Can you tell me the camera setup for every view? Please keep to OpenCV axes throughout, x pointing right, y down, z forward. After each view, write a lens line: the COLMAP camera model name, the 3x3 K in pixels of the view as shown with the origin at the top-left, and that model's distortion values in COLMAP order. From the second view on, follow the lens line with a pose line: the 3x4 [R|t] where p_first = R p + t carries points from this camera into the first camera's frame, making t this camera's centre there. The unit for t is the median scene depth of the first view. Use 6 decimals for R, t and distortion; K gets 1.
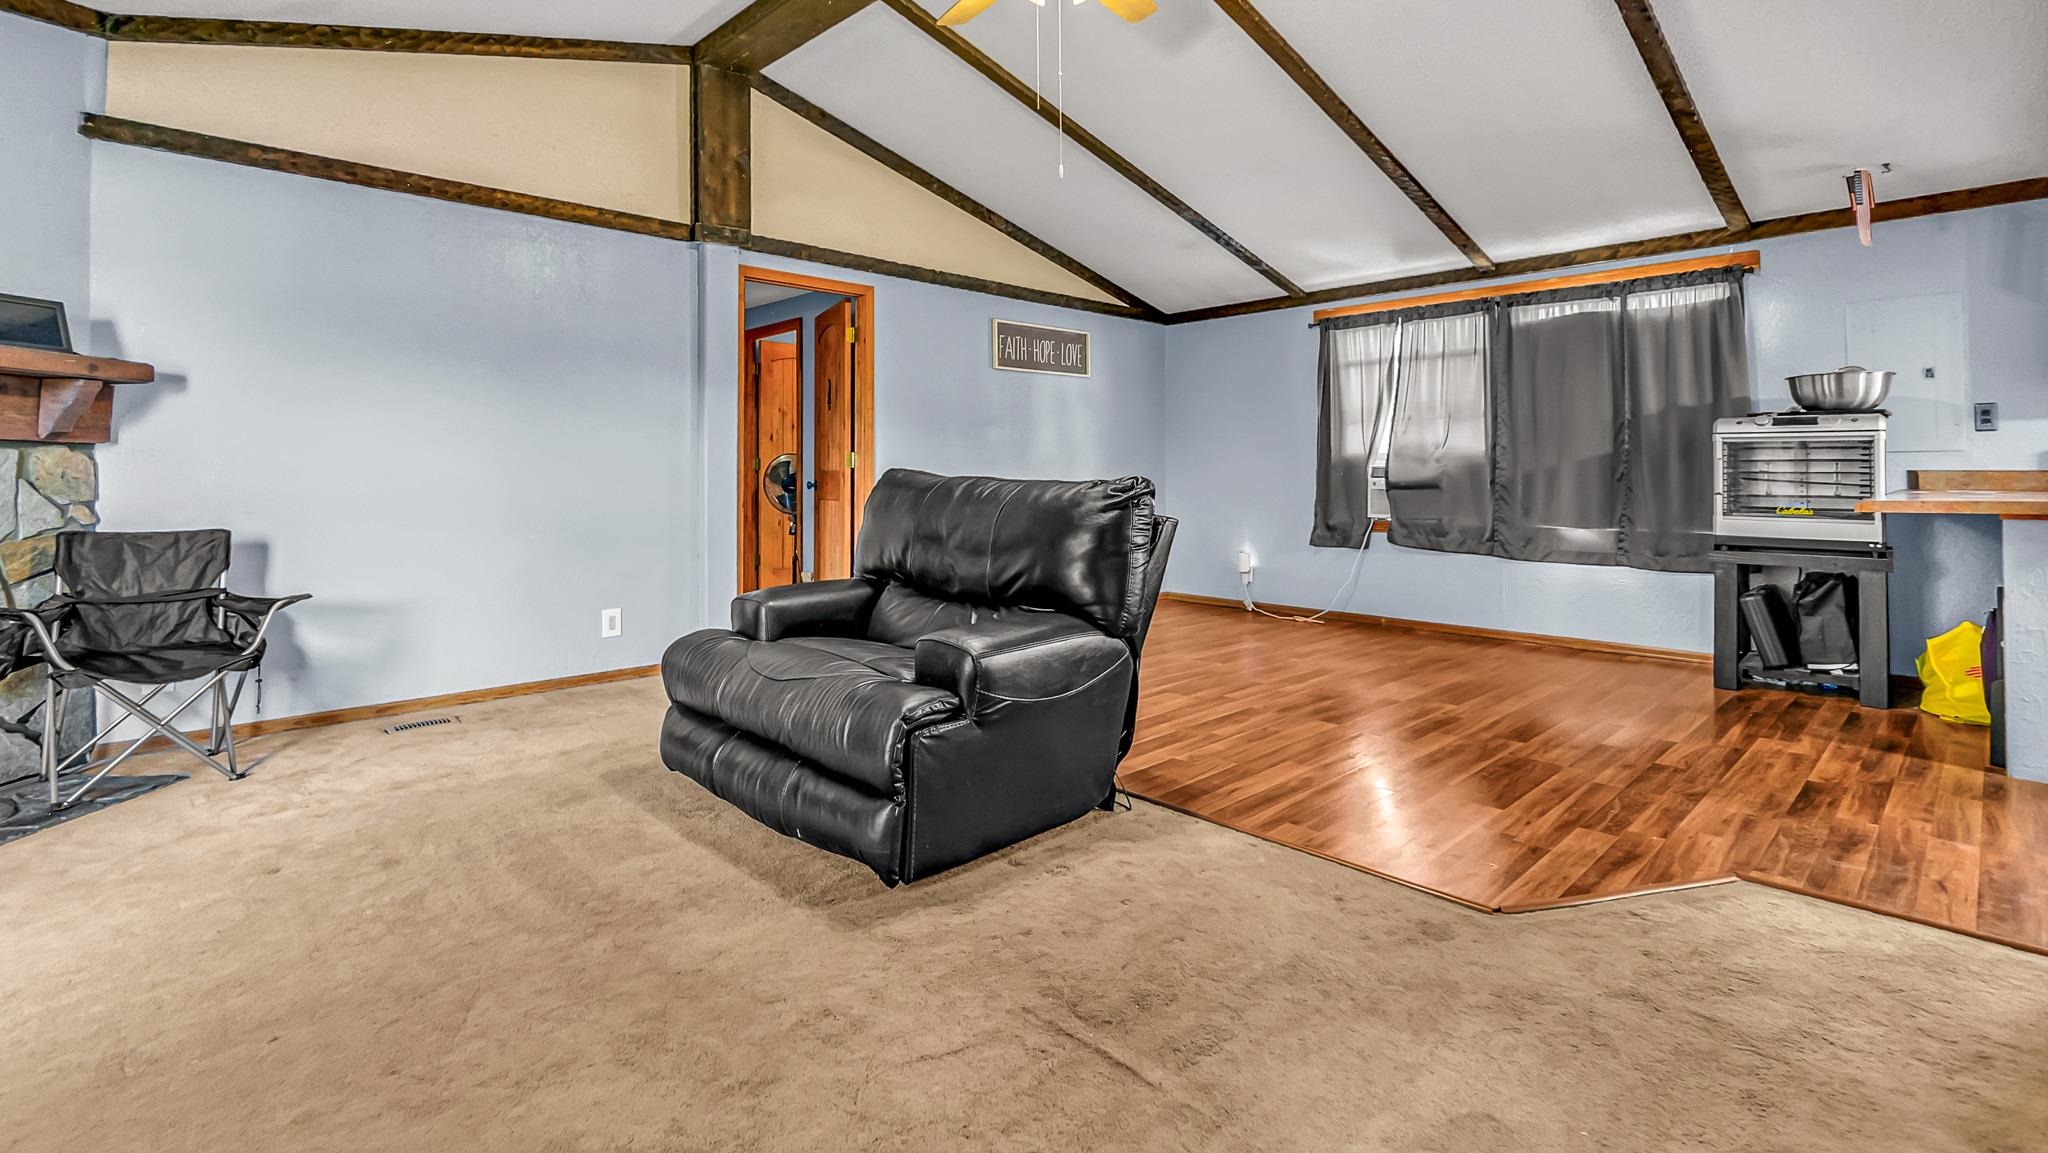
lens RADIAL K [[935.7, 0, 1014.0], [0, 935.7, 451.5], [0, 0, 1]] dist [-0.001841, -0.000200]
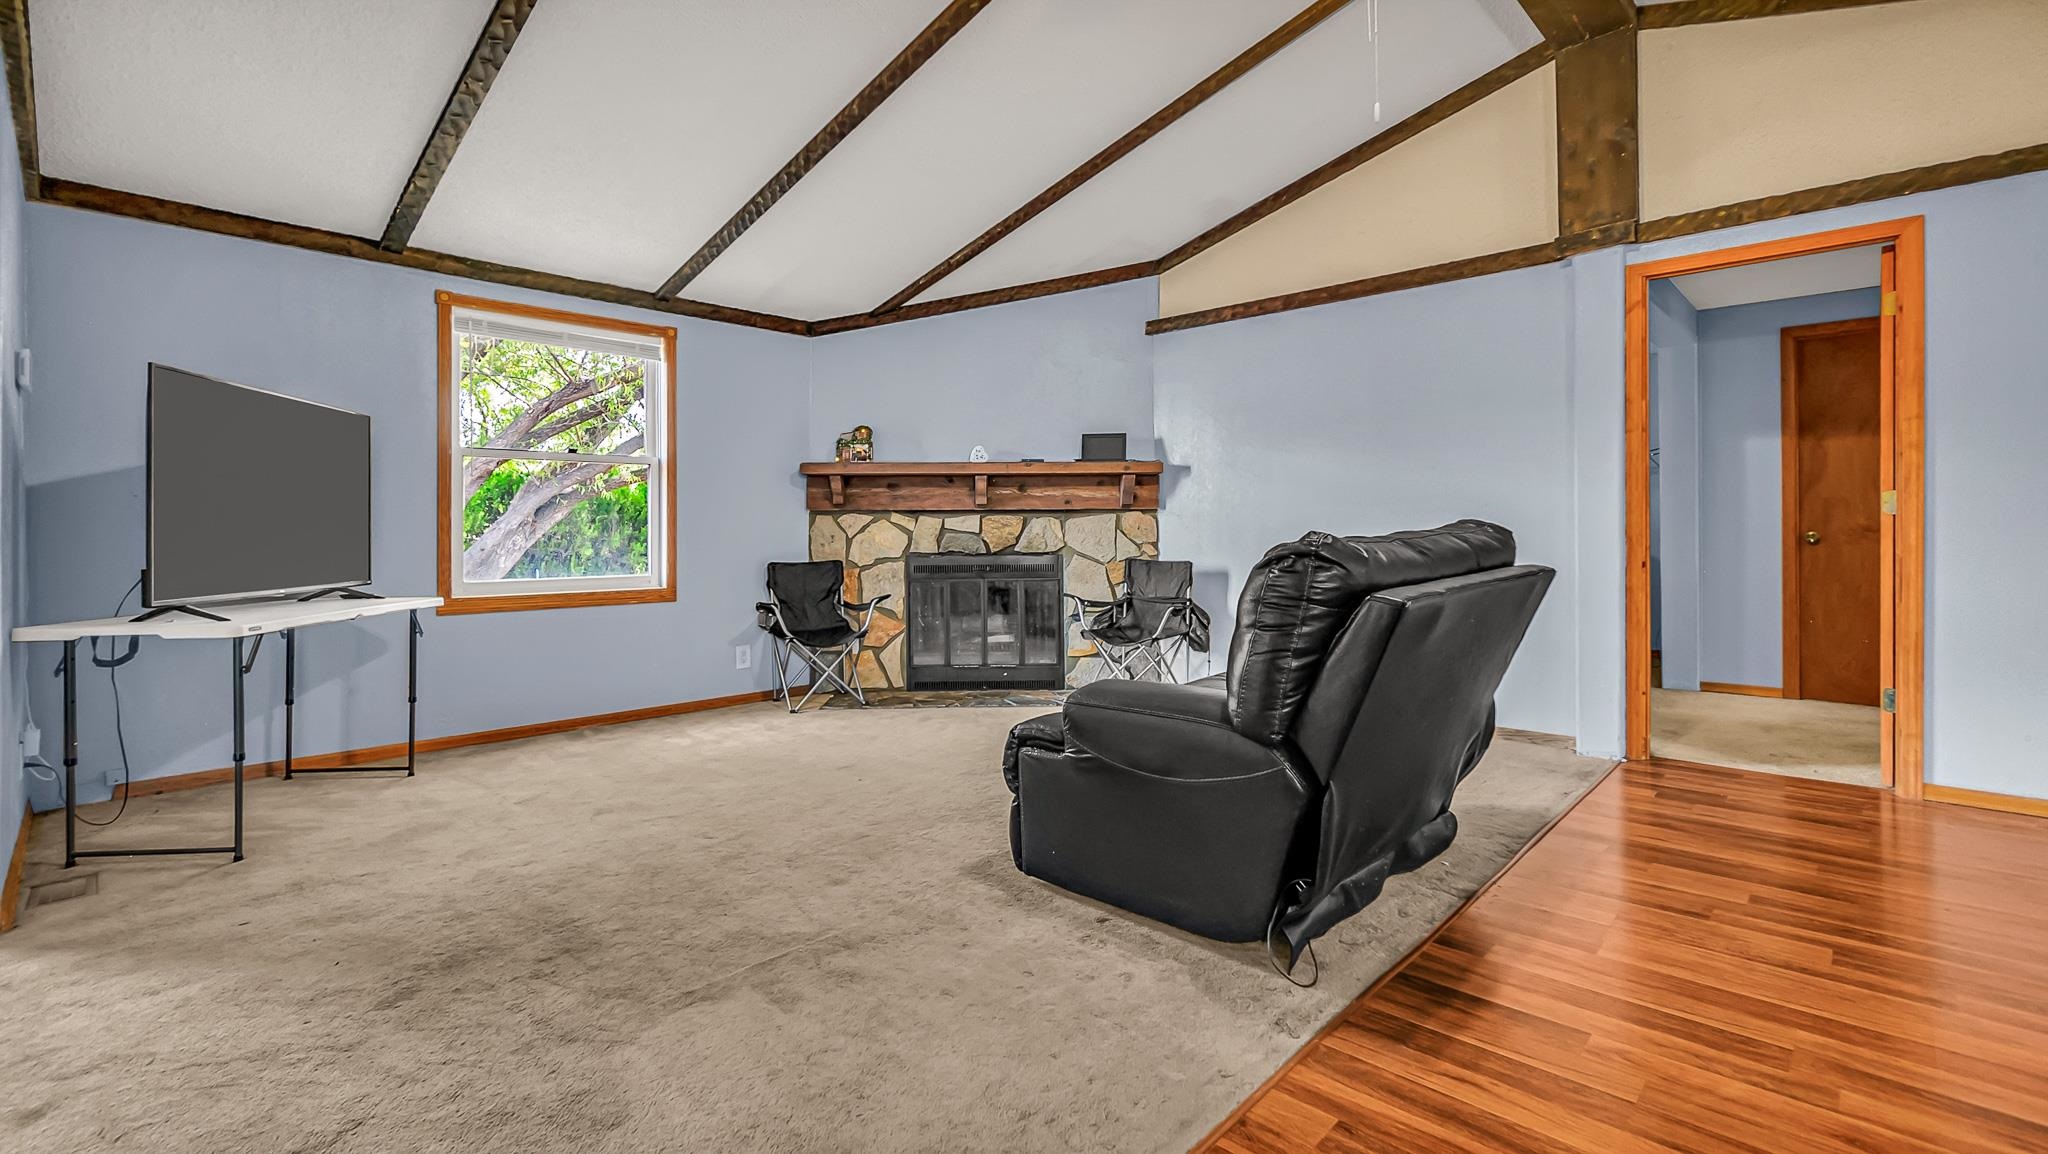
lens RADIAL K [[913.9, 0, 990.0], [0, 913.9, 518.1], [0, 0, 1]] dist [0.000050, 0.000059]
pose [[0.029892, -0.010035, -0.999503, 0.712154], [0.027093, 0.999590, -0.009226, 0.014819], [0.999186, -0.026804, 0.030151, 0.634622]]
